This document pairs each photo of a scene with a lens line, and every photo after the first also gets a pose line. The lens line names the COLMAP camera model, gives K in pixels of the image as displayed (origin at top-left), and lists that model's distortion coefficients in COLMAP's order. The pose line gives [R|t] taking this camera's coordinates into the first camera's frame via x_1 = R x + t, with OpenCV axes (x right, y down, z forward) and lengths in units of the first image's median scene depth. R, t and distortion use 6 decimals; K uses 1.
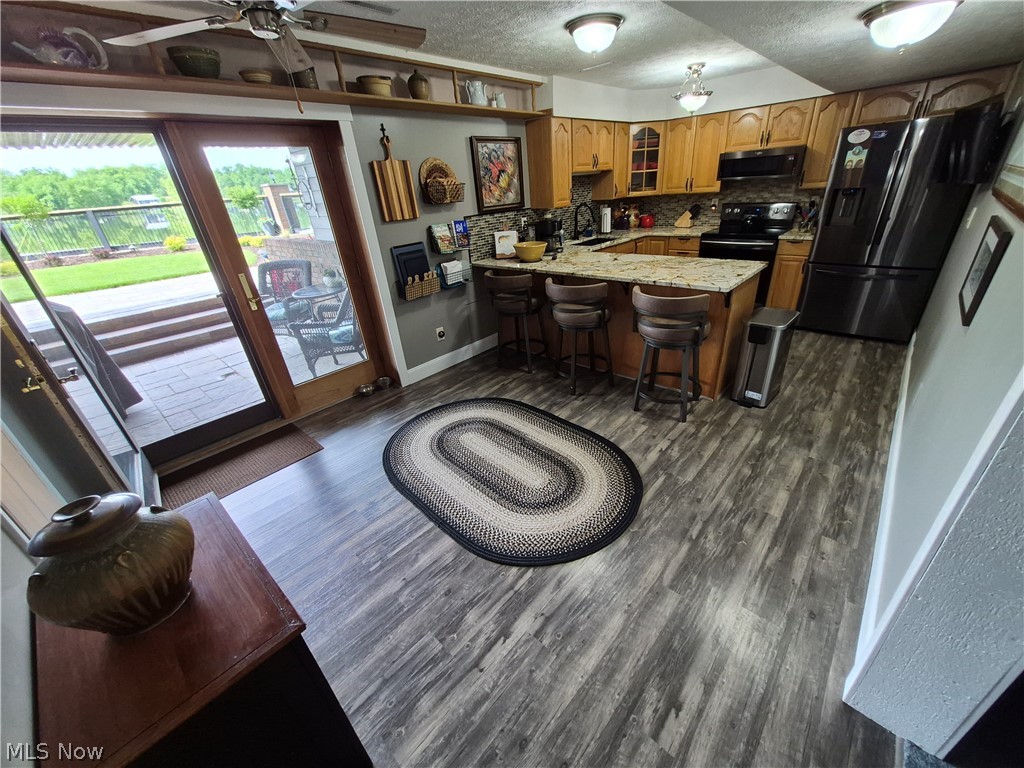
lens RADIAL K [[400.5, 0, 535.3], [0, 400.5, 388.2], [0, 0, 1]] dist [0.008441, -0.000993]
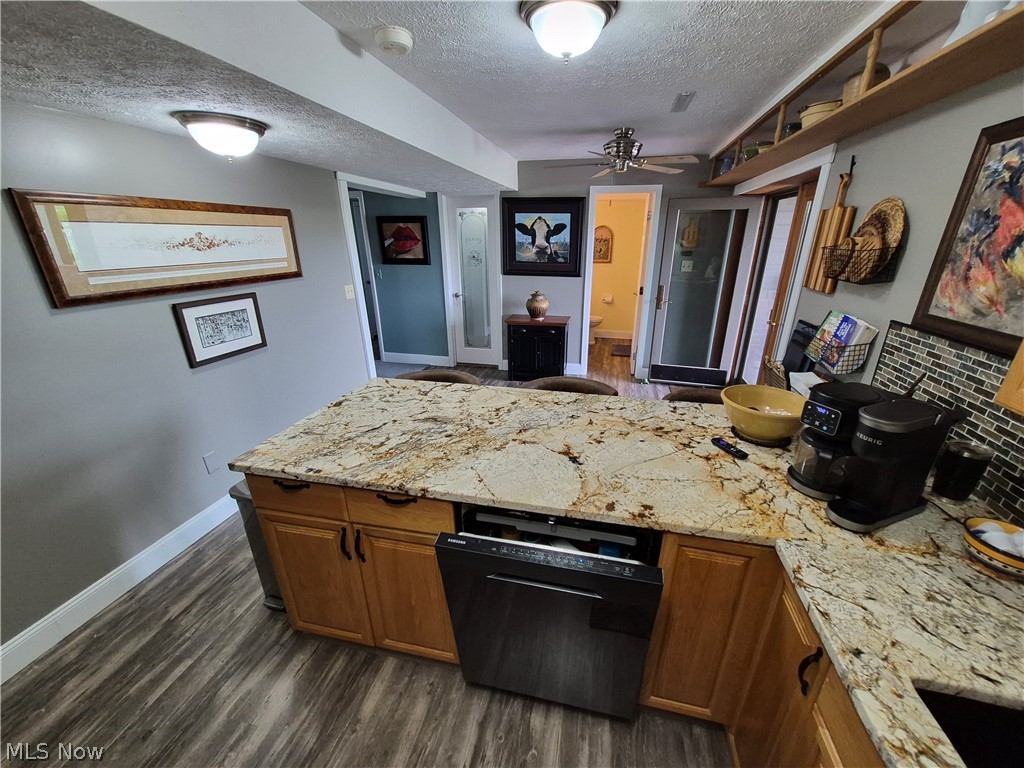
lens RADIAL K [[400.5, 0, 516.8], [0, 400.5, 390.3], [0, 0, 1]] dist [0.008441, -0.000993]
pose [[-0.883209, 0.228786, -0.409388, 0.489842], [-0.163539, 0.667893, 0.726068, -0.800826], [0.439542, 0.708221, -0.552473, 1.421236]]
